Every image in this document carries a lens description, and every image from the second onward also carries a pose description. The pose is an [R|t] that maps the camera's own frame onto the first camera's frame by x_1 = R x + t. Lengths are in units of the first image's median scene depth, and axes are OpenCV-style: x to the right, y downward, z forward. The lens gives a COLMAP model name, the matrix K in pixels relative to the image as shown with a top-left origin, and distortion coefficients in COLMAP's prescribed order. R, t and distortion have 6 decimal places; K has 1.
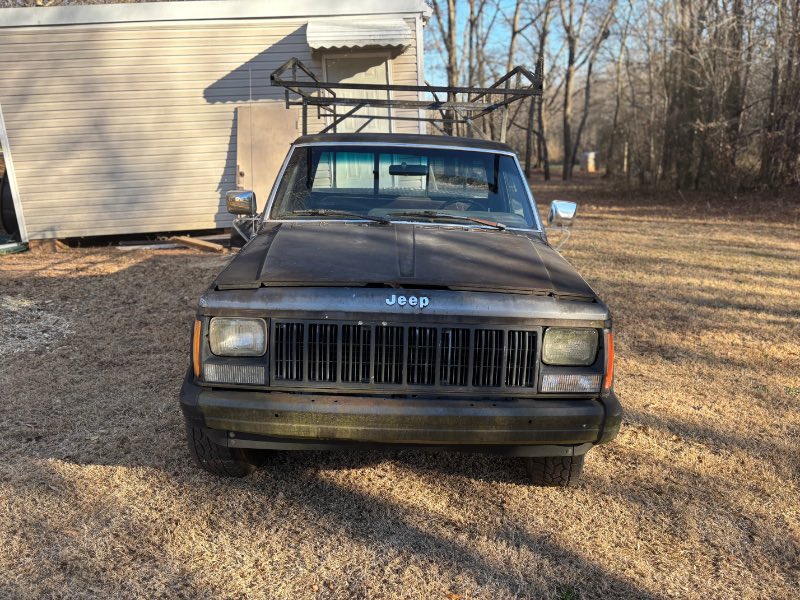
lens RADIAL K [[612.6, 0, 398.0], [0, 612.6, 295.6], [0, 0, 1]] dist [0.065065, -0.061151]
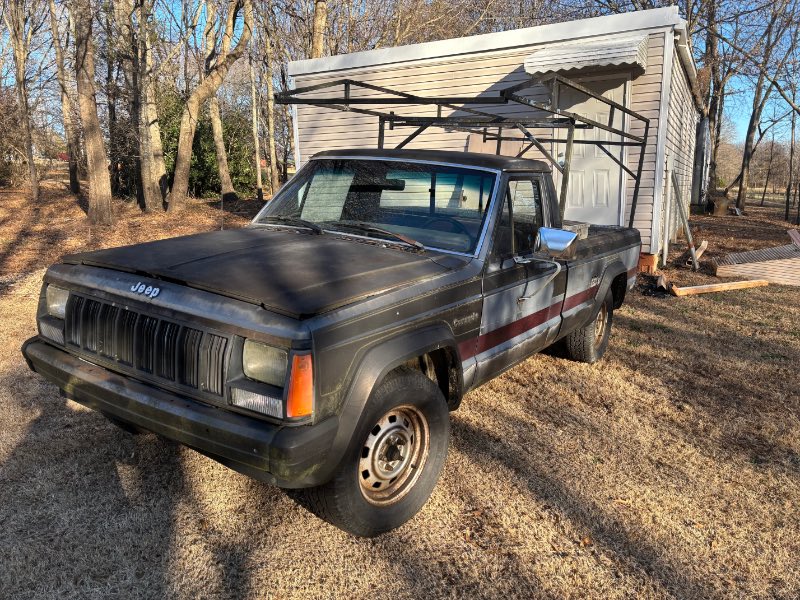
lens RADIAL K [[604.7, 0, 400.0], [0, 604.7, 300.0], [0, 0, 1]] dist [0.040455, -0.001225]
pose [[0.838698, 0.134573, -0.527708, 0.618584], [-0.156458, 0.987679, 0.003210, -0.030533], [0.521638, 0.079872, 0.849420, 0.222112]]
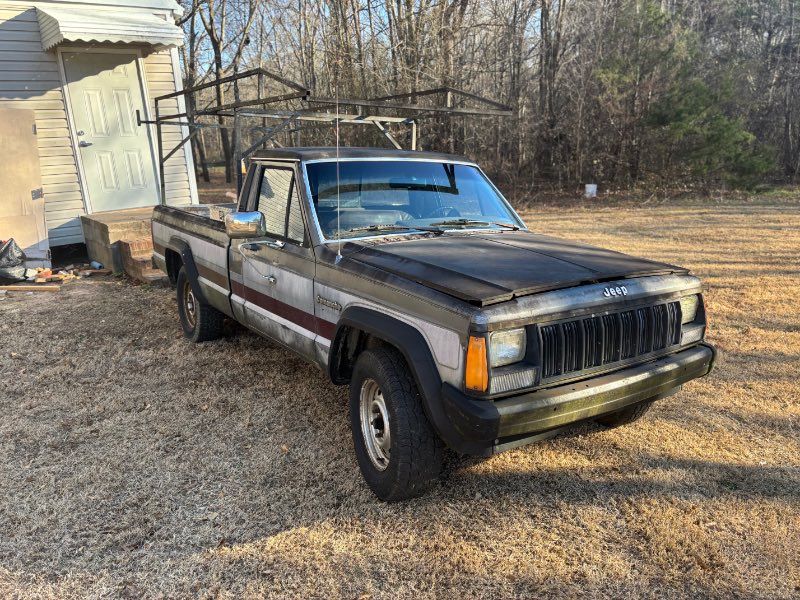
lens RADIAL K [[612.6, 0, 398.0], [0, 612.6, 295.6], [0, 0, 1]] dist [0.065065, -0.061151]
pose [[0.830893, -0.139652, 0.538622, -0.660148], [0.140627, 0.989272, 0.039560, -0.060631], [-0.538368, 0.042875, 0.841618, 0.136361]]
